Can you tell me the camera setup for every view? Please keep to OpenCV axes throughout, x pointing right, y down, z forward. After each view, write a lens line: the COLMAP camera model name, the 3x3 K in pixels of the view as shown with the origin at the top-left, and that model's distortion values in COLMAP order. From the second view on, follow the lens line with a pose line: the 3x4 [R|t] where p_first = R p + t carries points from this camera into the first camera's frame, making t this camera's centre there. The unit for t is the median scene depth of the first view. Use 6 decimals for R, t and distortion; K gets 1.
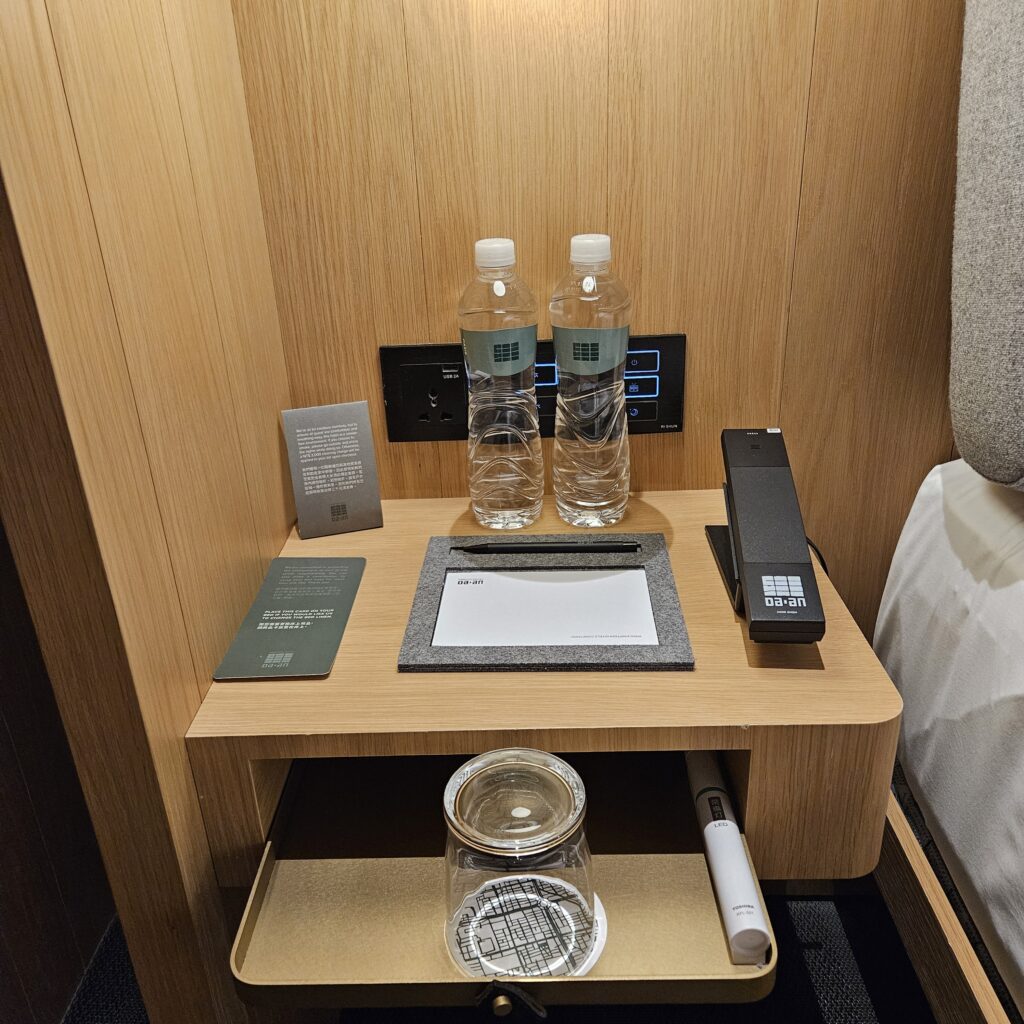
lens RADIAL K [[917.4, 0, 509.0], [0, 917.4, 508.7], [0, 0, 1]] dist [0.047226, 0.015980]
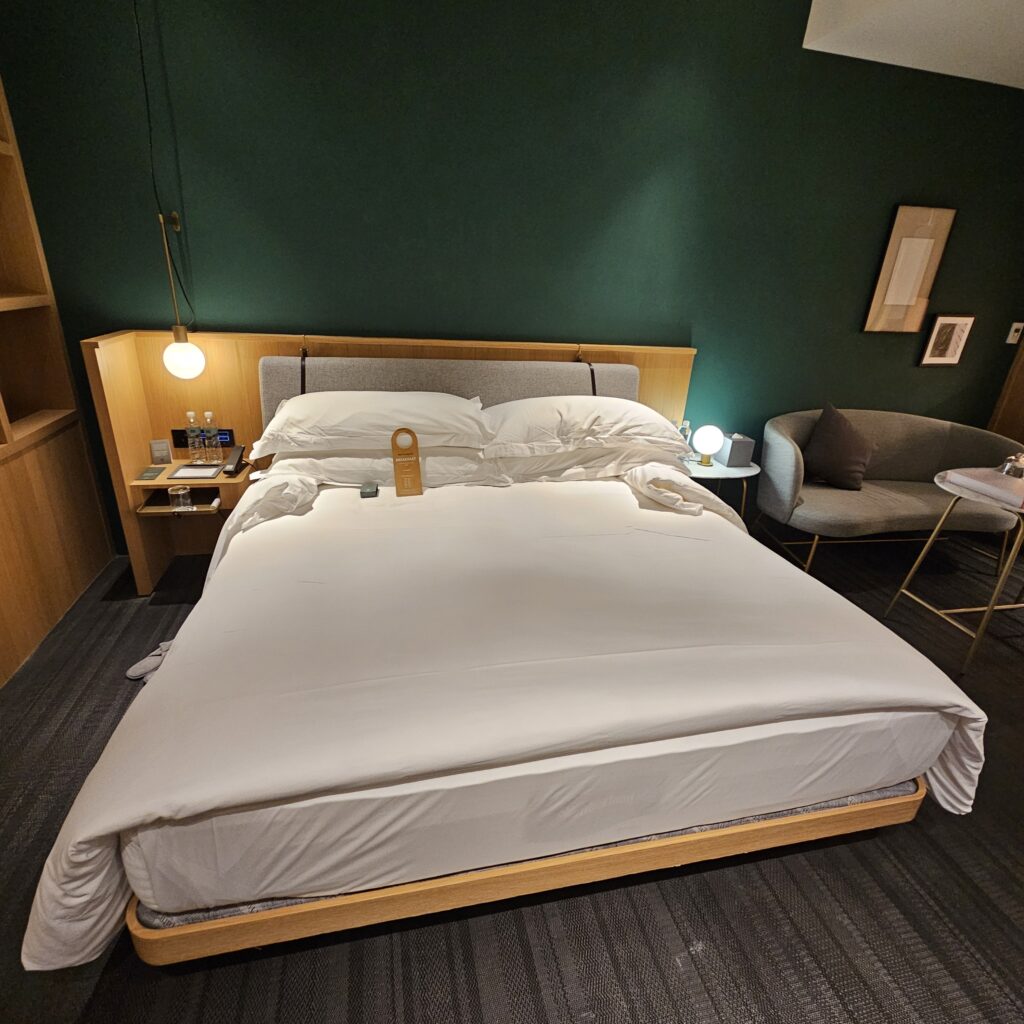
lens RADIAL K [[563.4, 0, 512.2], [0, 563.4, 510.8], [0, 0, 1]] dist [-0.003607, 0.001100]
pose [[0.962787, -0.005891, 0.270197, 0.924985], [0.017045, 0.999096, -0.038954, 0.478436], [-0.269724, 0.042110, 0.962017, -2.792042]]
